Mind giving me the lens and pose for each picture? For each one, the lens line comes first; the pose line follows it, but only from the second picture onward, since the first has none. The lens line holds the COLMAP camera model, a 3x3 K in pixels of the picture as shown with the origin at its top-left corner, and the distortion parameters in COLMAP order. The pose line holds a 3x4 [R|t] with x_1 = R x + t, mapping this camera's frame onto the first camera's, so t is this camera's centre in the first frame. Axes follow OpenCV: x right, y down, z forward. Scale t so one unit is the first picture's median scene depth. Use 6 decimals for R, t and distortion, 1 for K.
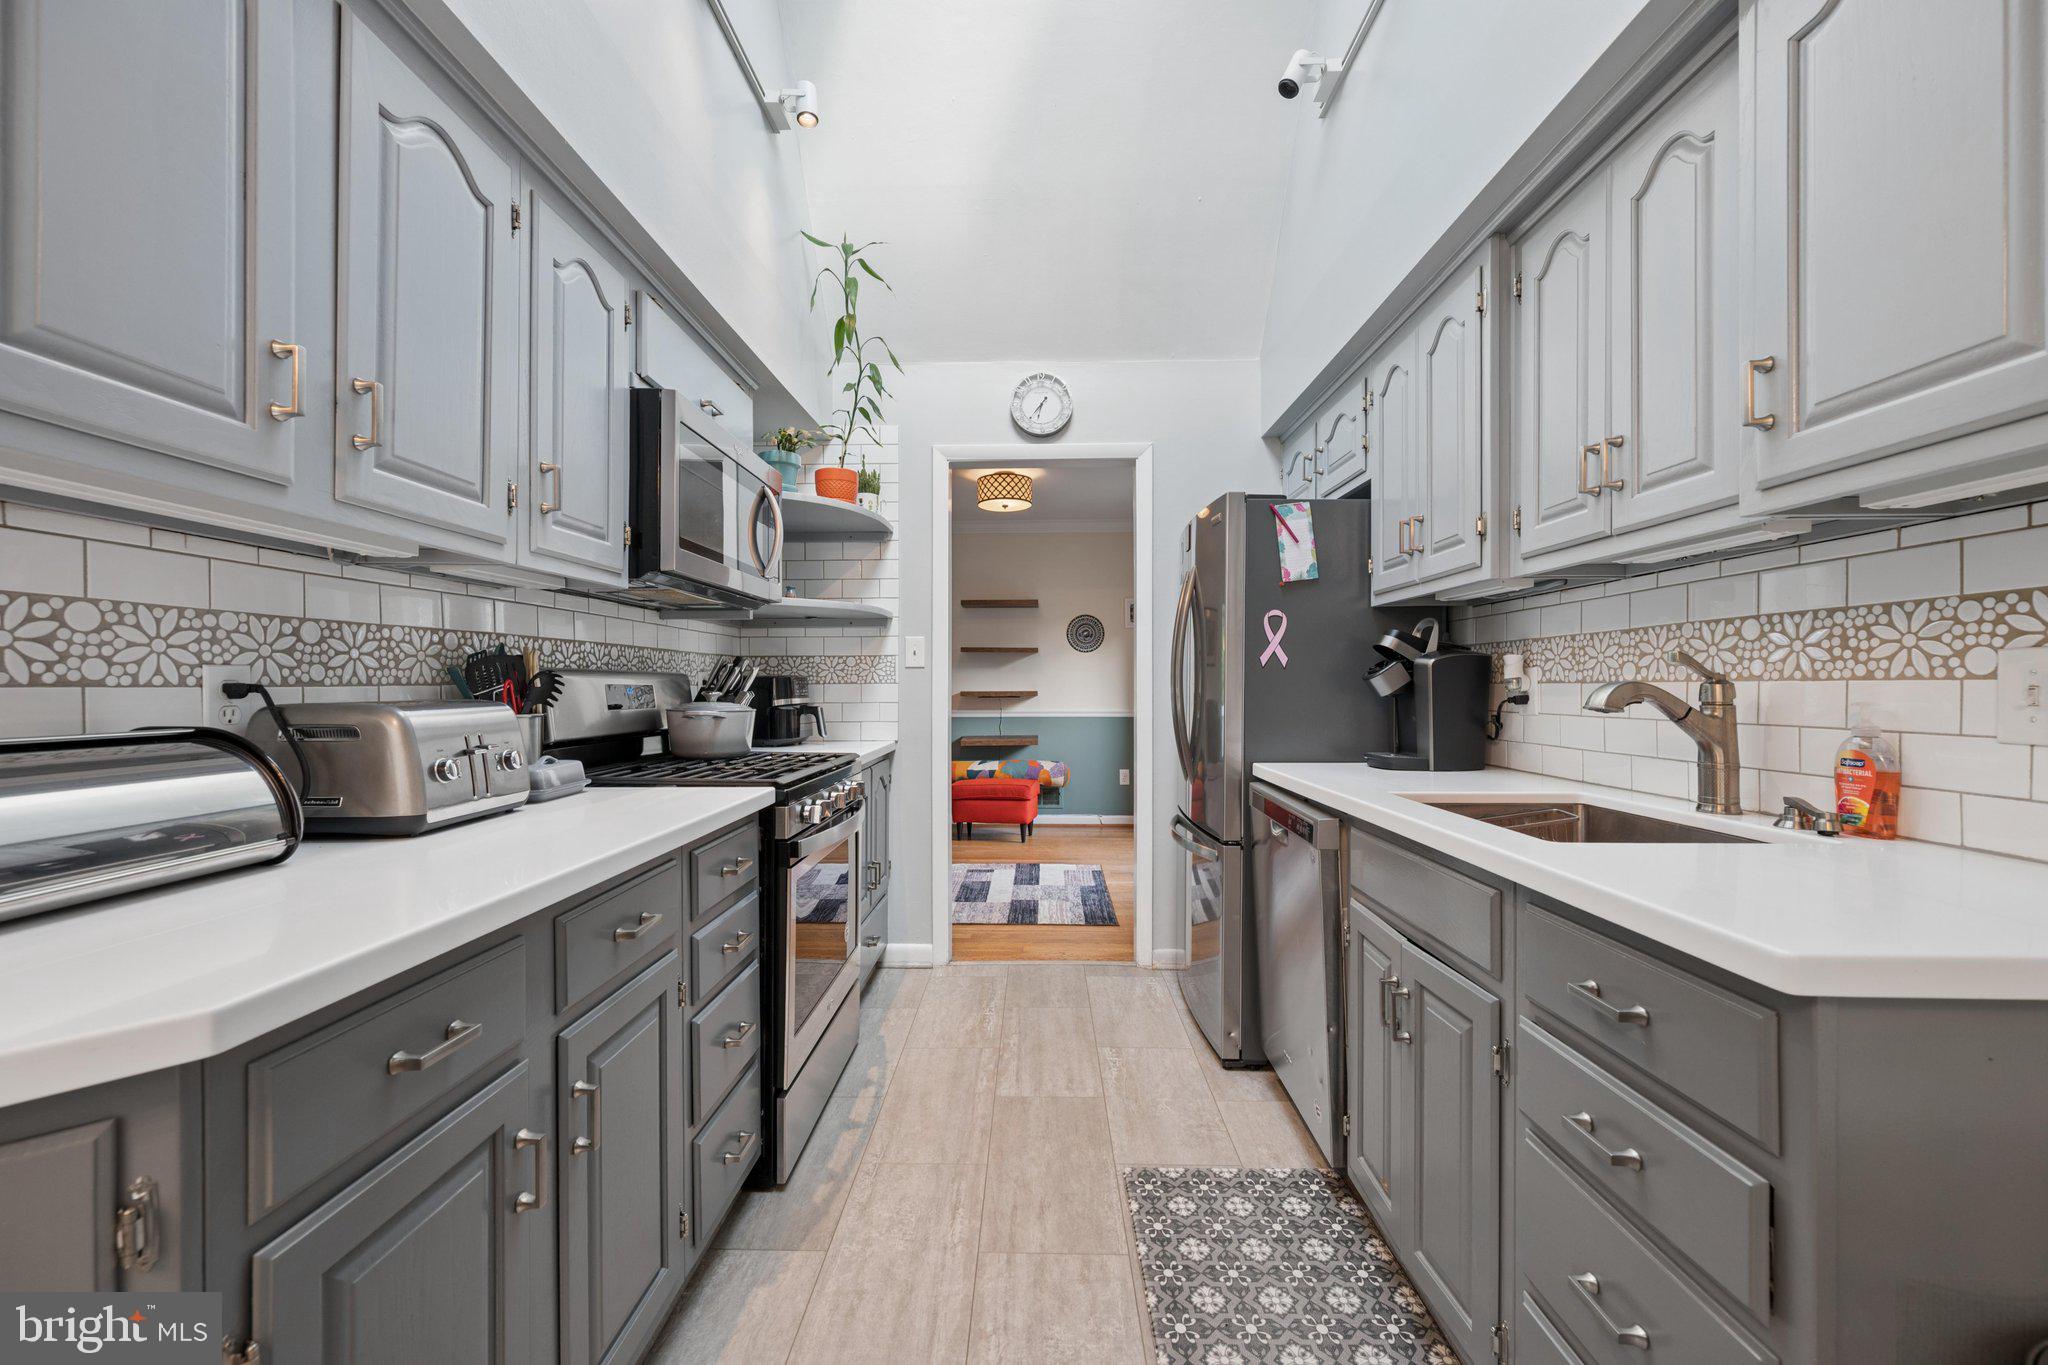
lens RADIAL K [[813.1, 0, 1020.3], [0, 813.1, 677.0], [0, 0, 1]] dist [0.000699, -0.000392]
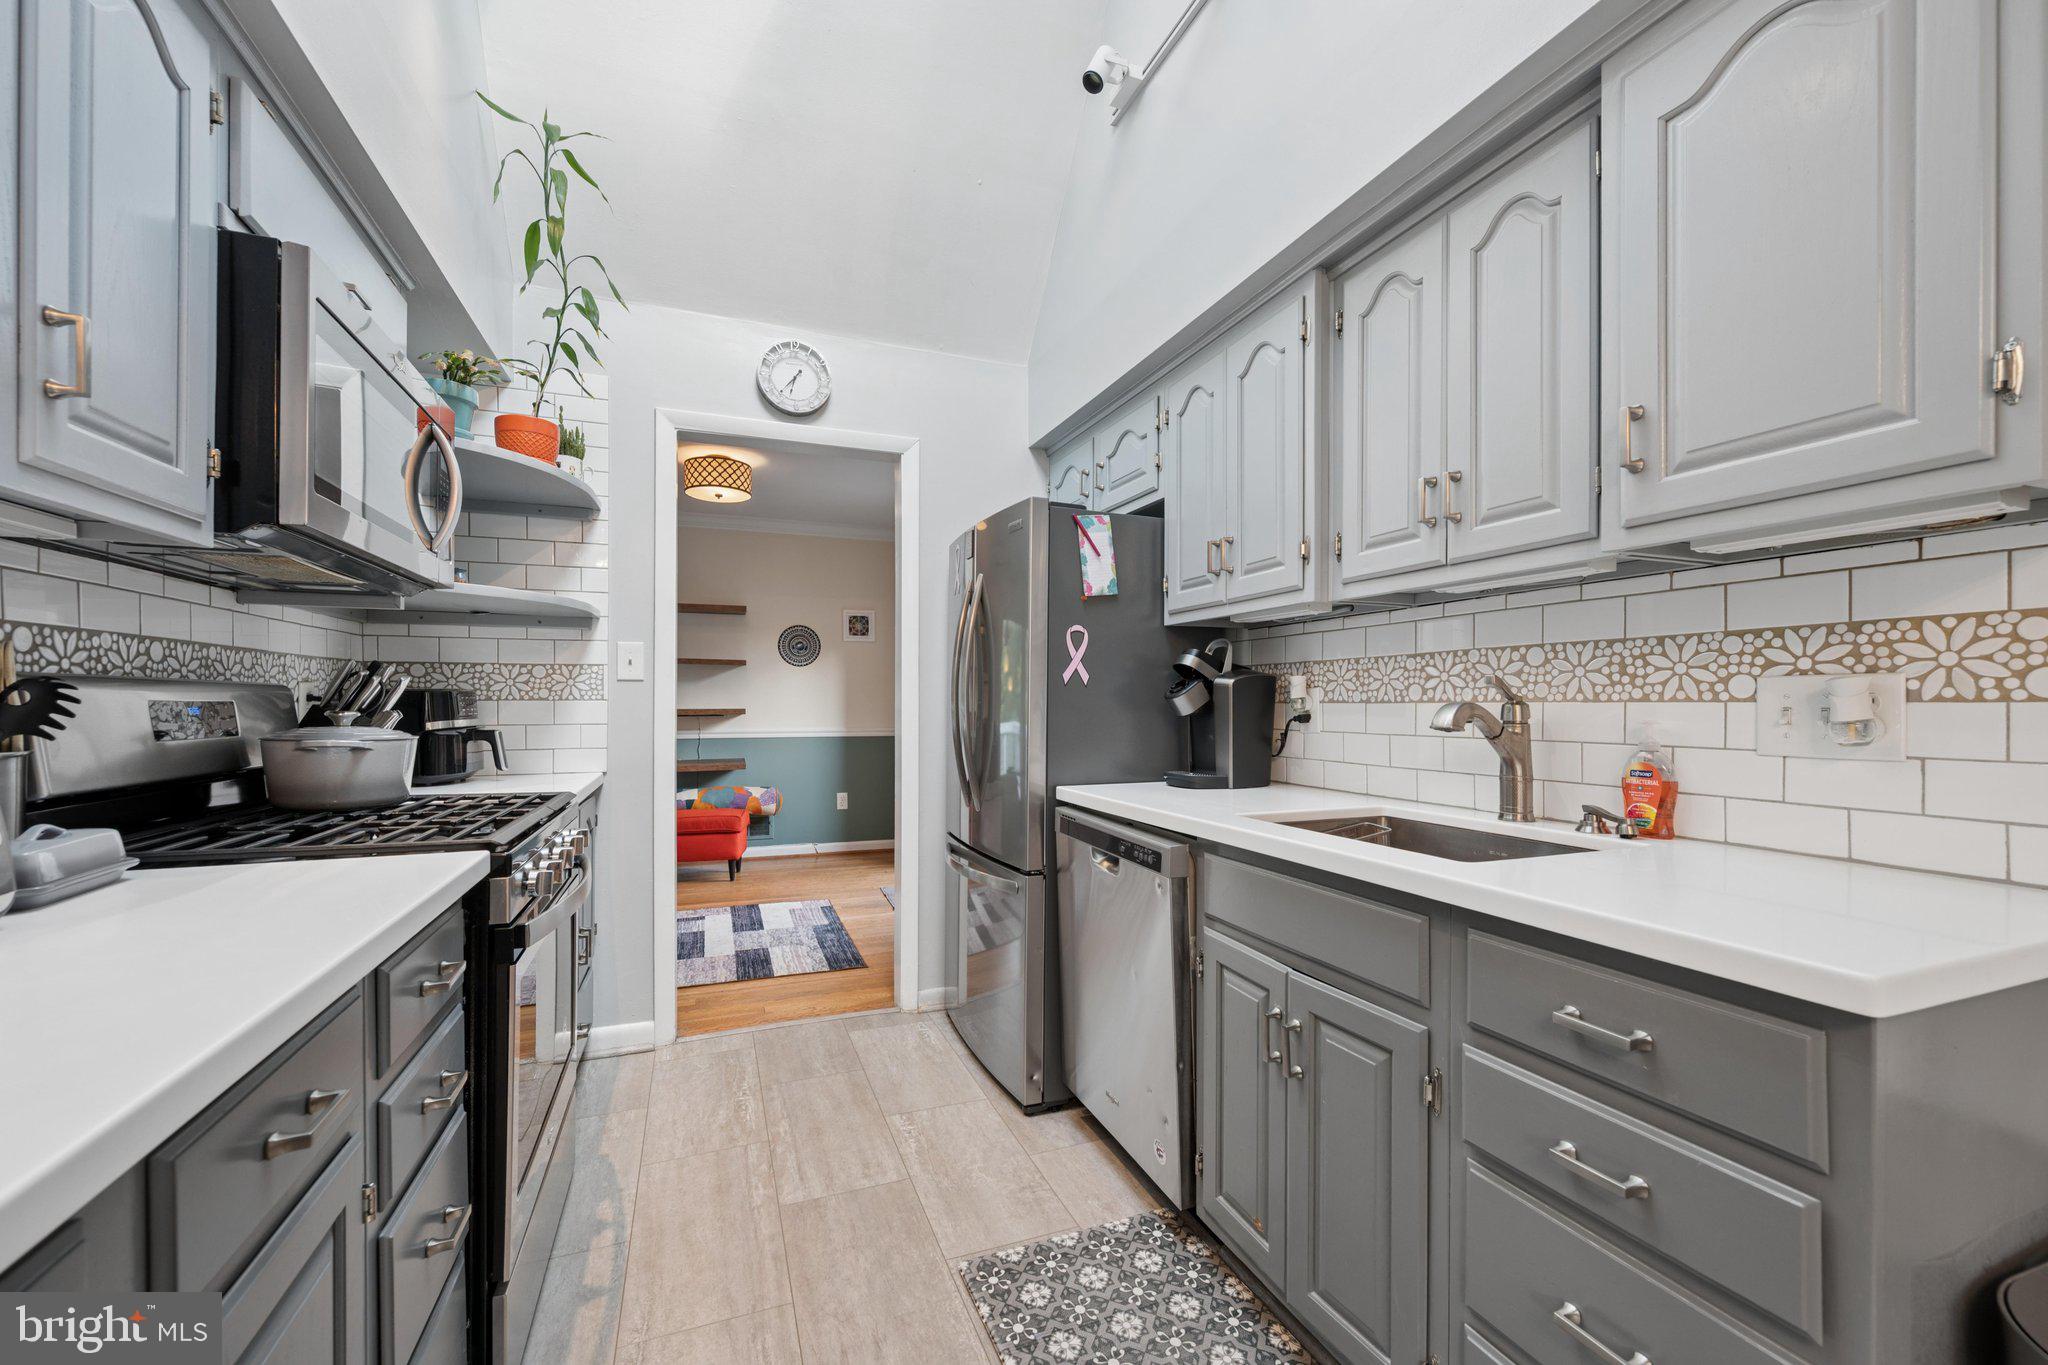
lens RADIAL K [[822.5, 0, 1027.6], [0, 822.5, 696.9], [0, 0, 1]] dist [0.000573, -0.000118]
pose [[0.921364, 0.005467, 0.388663, -0.132442], [-0.006986, 0.999972, 0.002495, -0.000151], [-0.388639, -0.005014, 0.921377, 0.152174]]
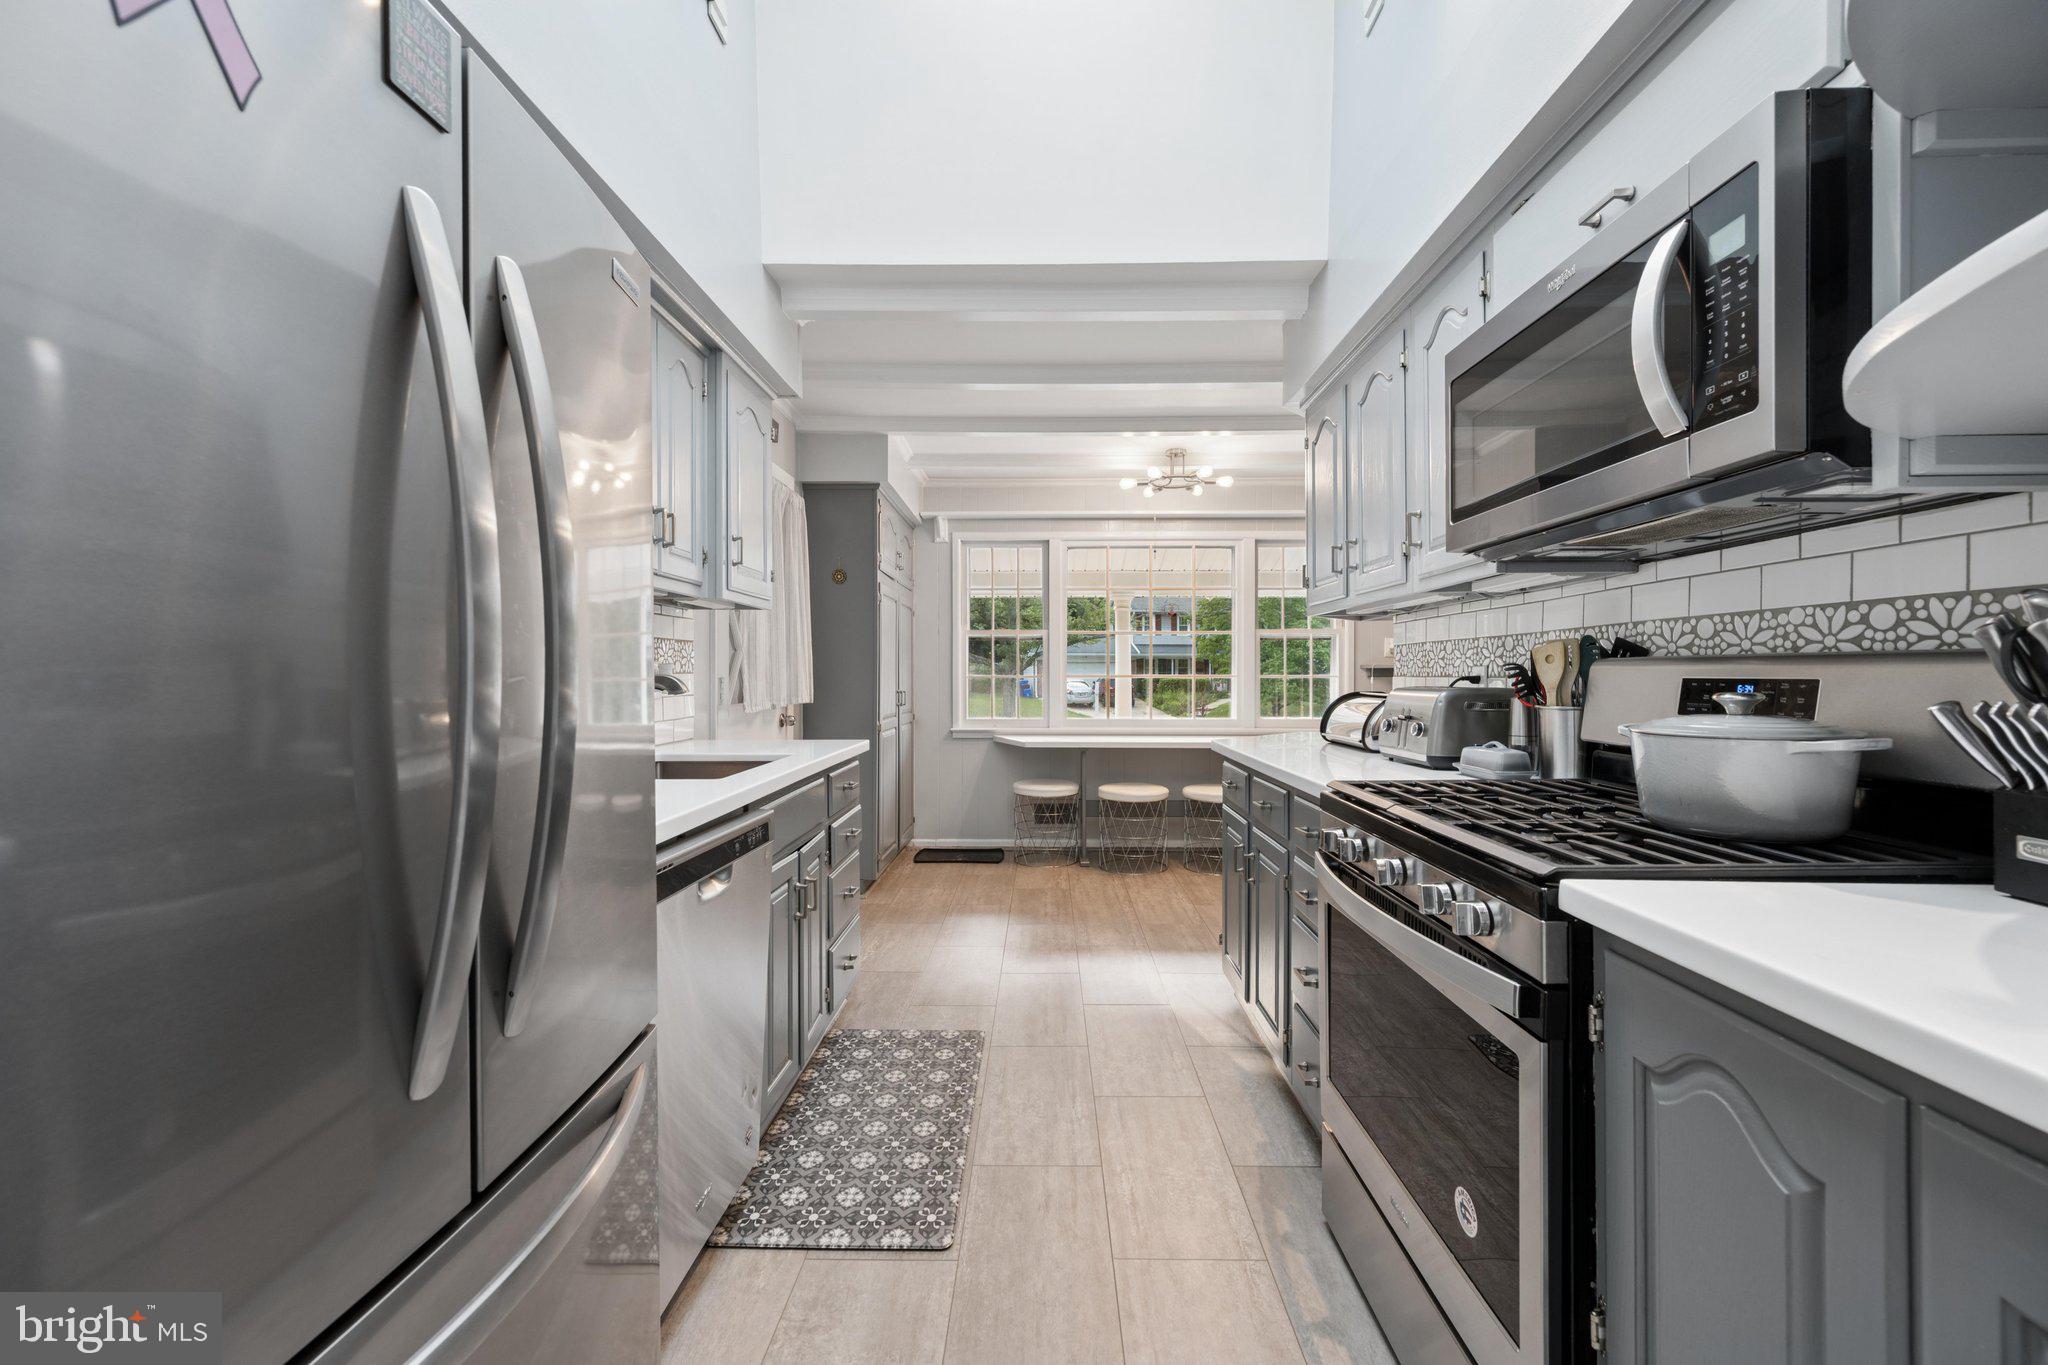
lens RADIAL K [[813.1, 0, 1020.3], [0, 813.1, 677.0], [0, 0, 1]] dist [0.000699, -0.000392]
pose [[-0.999964, 0.001464, 0.008300, 0.041233], [0.001427, 0.999989, -0.004388, 0.010740], [-0.008306, -0.004376, -0.999956, 1.660202]]
